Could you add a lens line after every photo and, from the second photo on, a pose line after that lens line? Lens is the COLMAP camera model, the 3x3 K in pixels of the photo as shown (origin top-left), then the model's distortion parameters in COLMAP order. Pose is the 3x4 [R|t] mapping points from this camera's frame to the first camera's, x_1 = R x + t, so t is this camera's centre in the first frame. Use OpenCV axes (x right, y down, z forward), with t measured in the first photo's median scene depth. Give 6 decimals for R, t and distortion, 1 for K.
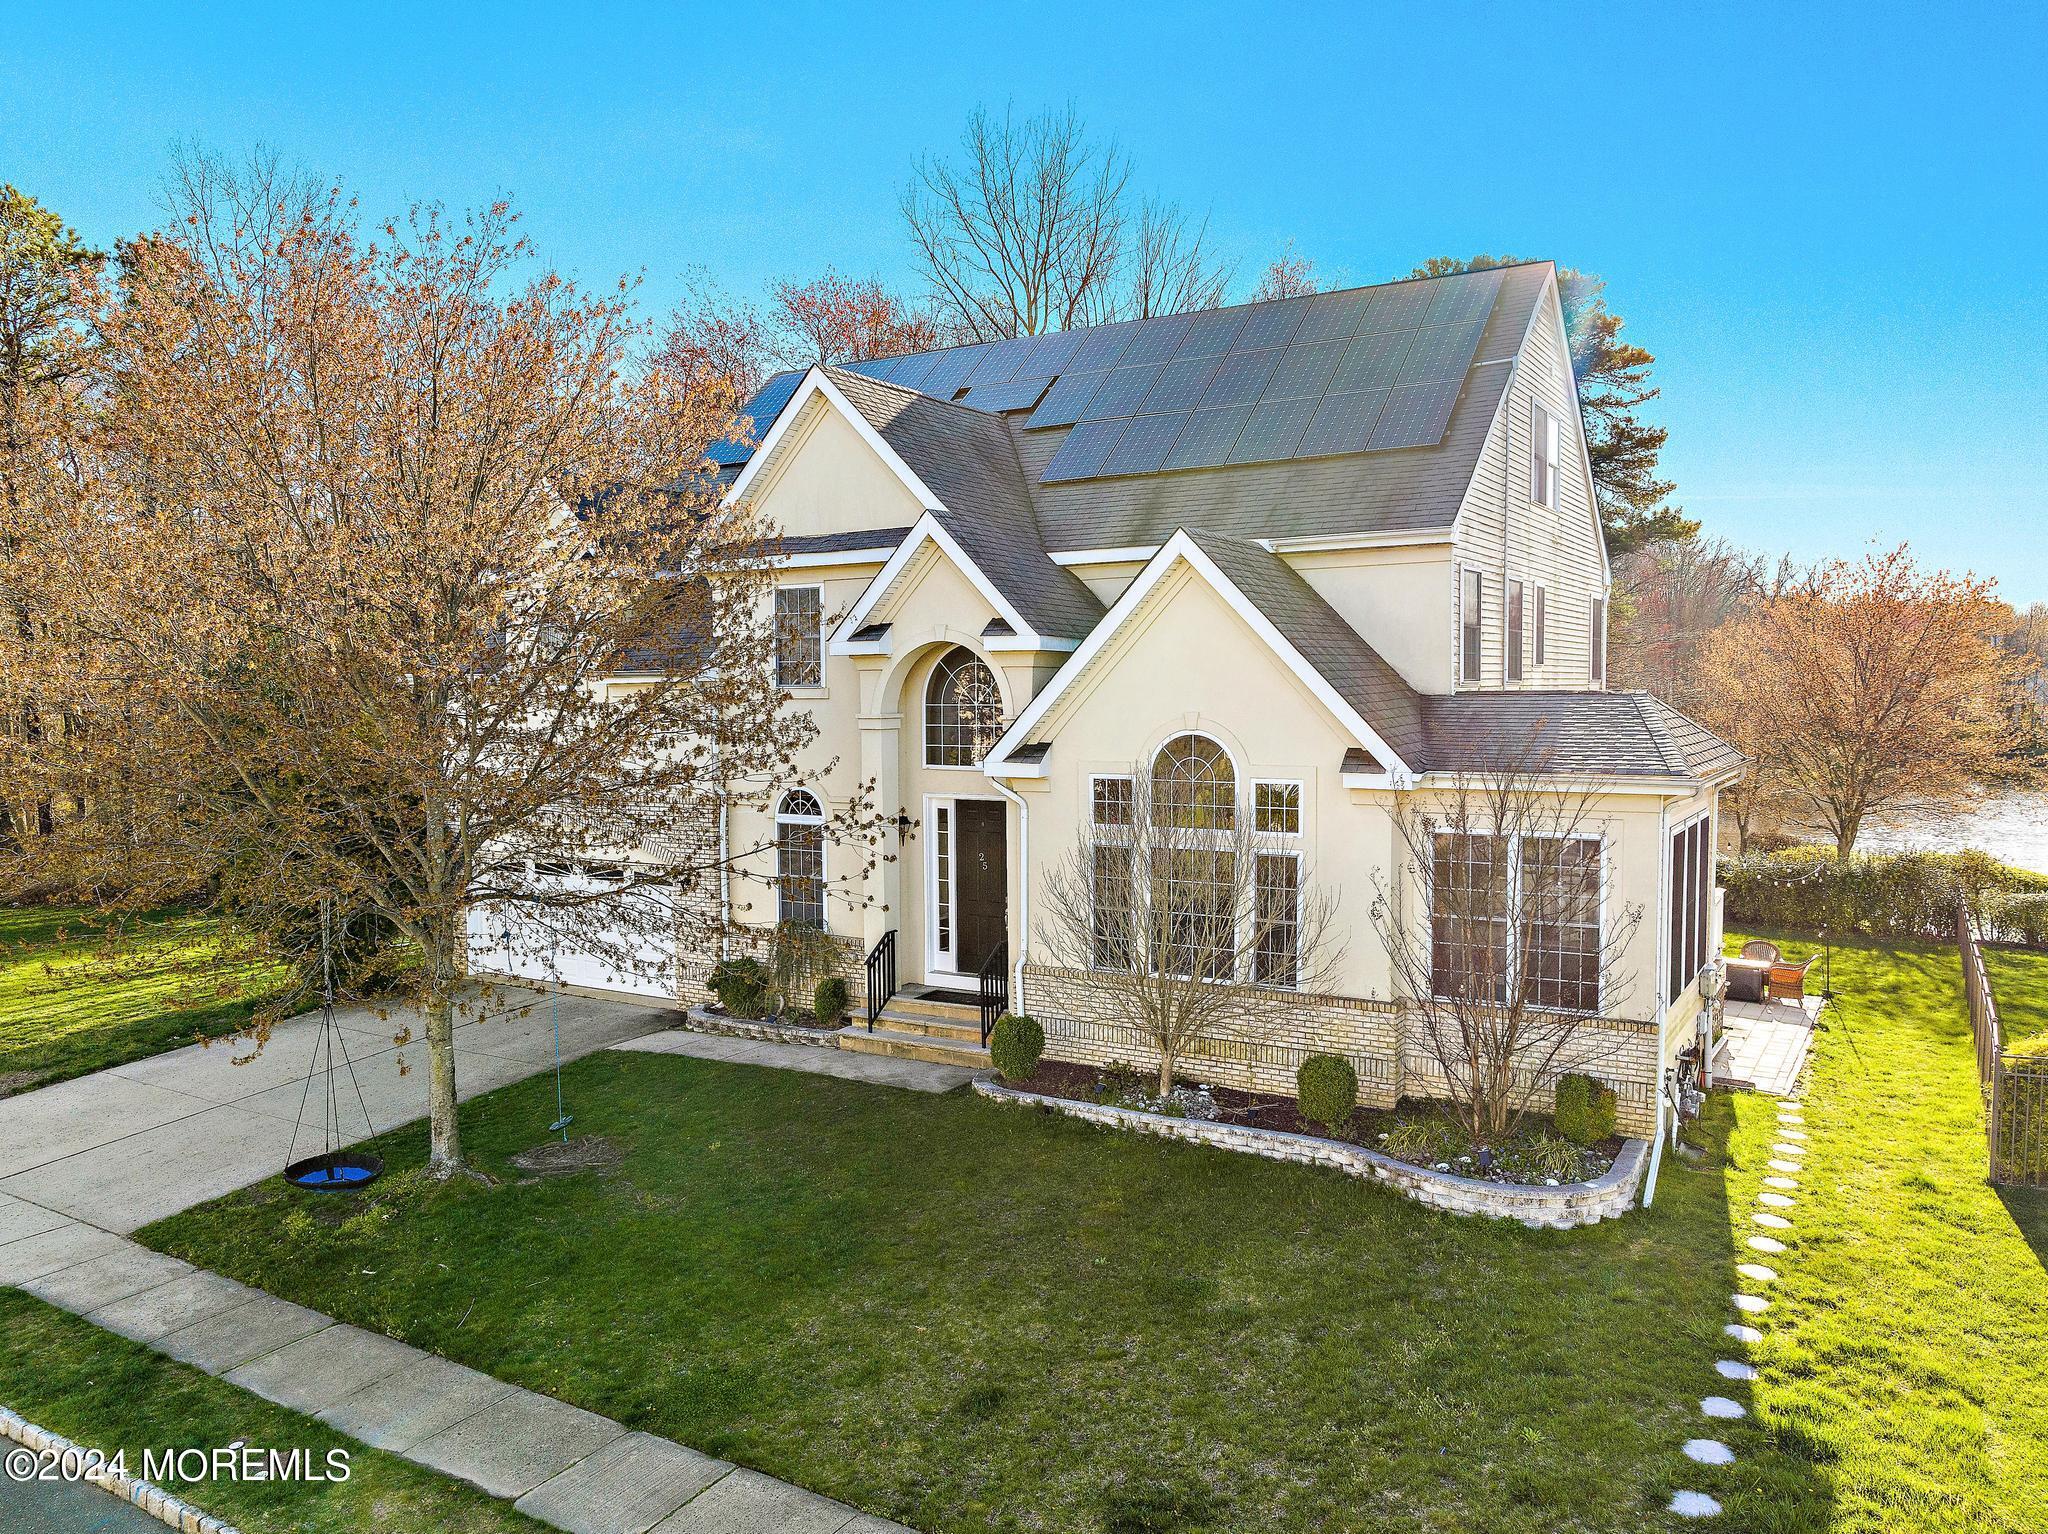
lens RADIAL K [[1508.1, 0, 1022.3], [0, 1508.1, 790.1], [0, 0, 1]] dist [-0.057109, 0.021652]
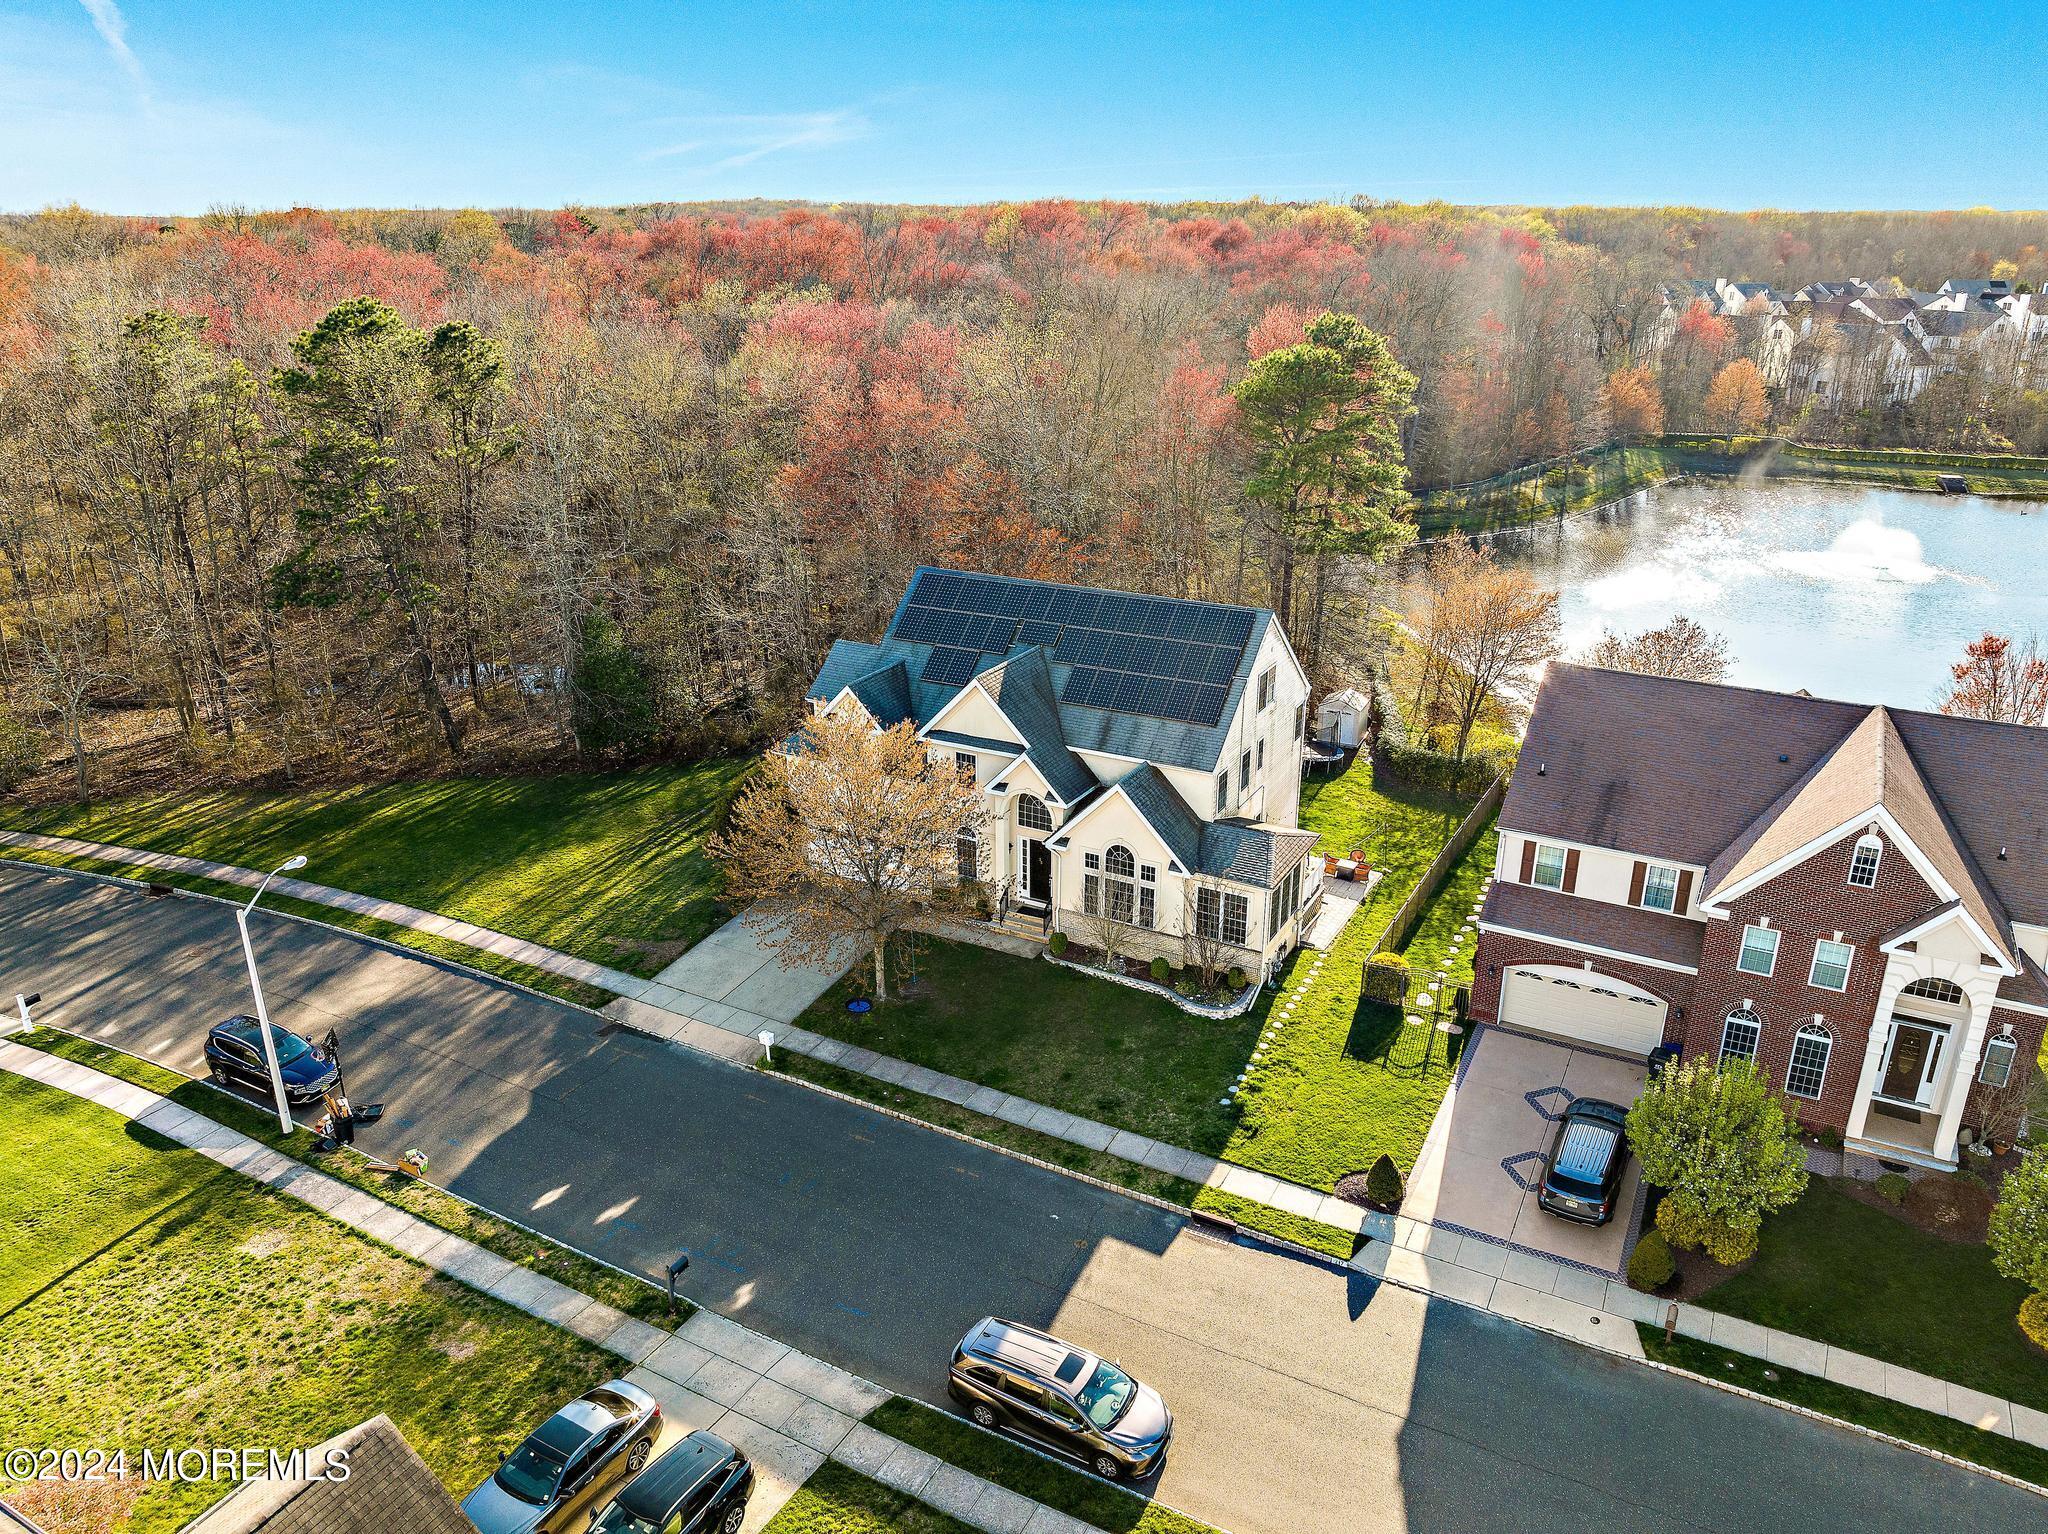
lens RADIAL K [[1418.3, 0, 1025.2], [0, 1418.3, 778.4], [0, 0, 1]] dist [-0.046760, 0.006823]
pose [[0.998751, -0.011793, 0.048557, -0.211415], [-0.003050, 0.955548, 0.294820, -1.011538], [-0.049875, -0.294600, 0.954318, -1.638910]]
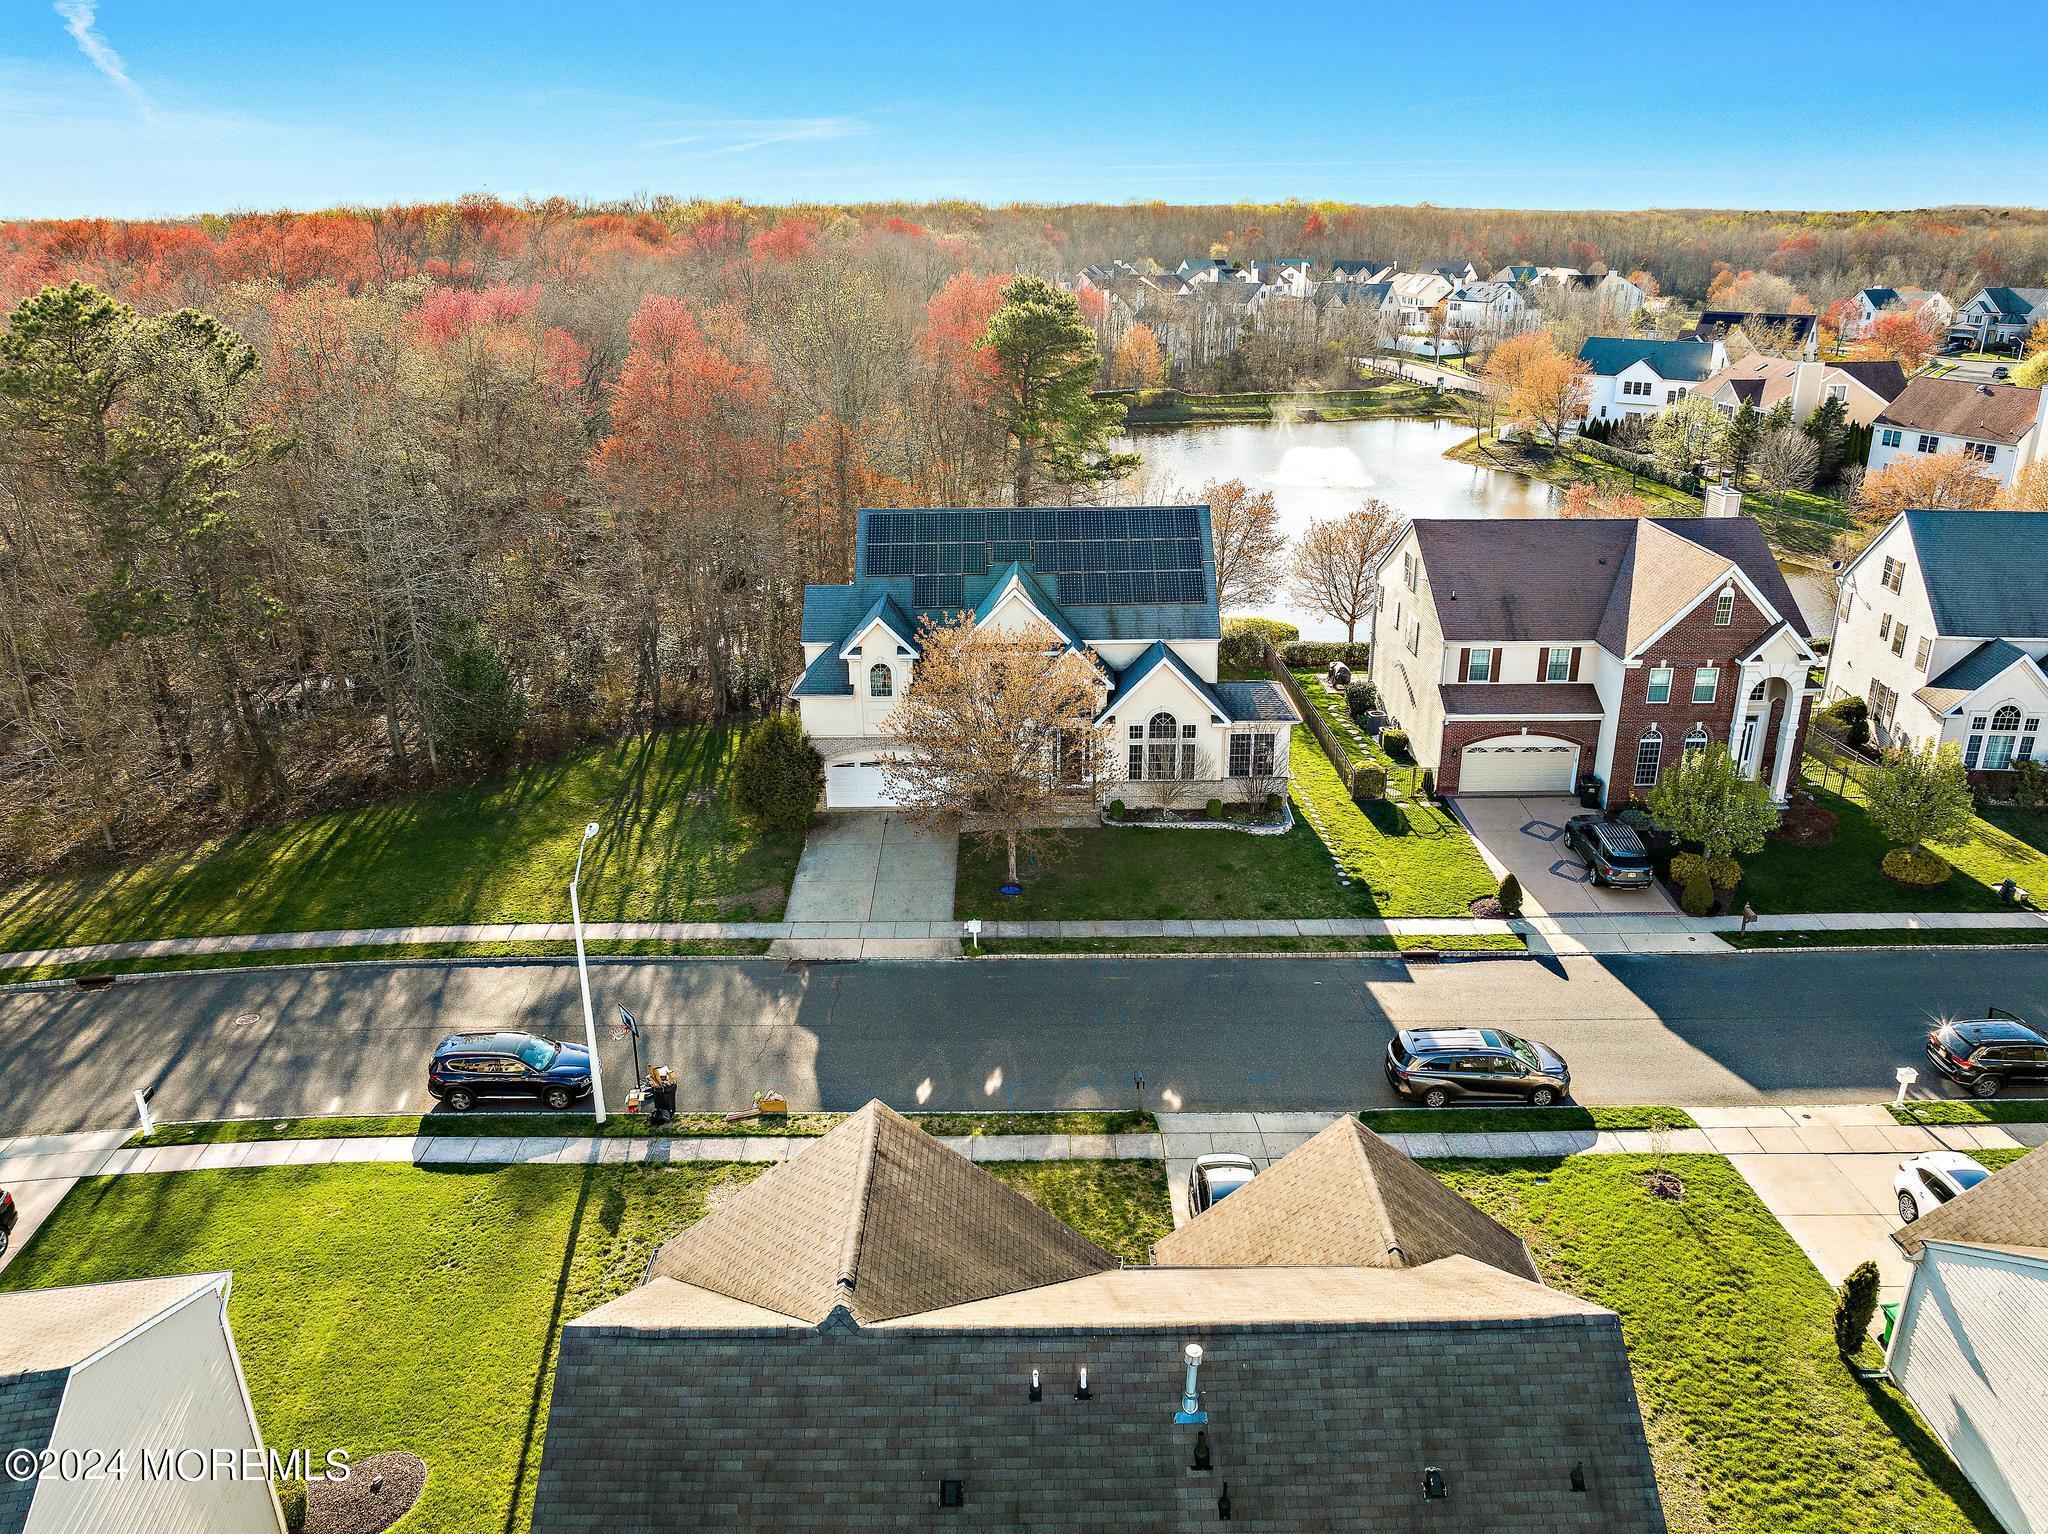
lens RADIAL K [[1418.3, 0, 1025.2], [0, 1418.3, 778.4], [0, 0, 1]] dist [-0.046760, 0.006823]
pose [[0.854141, -0.189642, 0.484231, -1.801415], [0.041643, 0.953090, 0.299809, -0.902399], [-0.518372, -0.235914, 0.821970, -1.562735]]
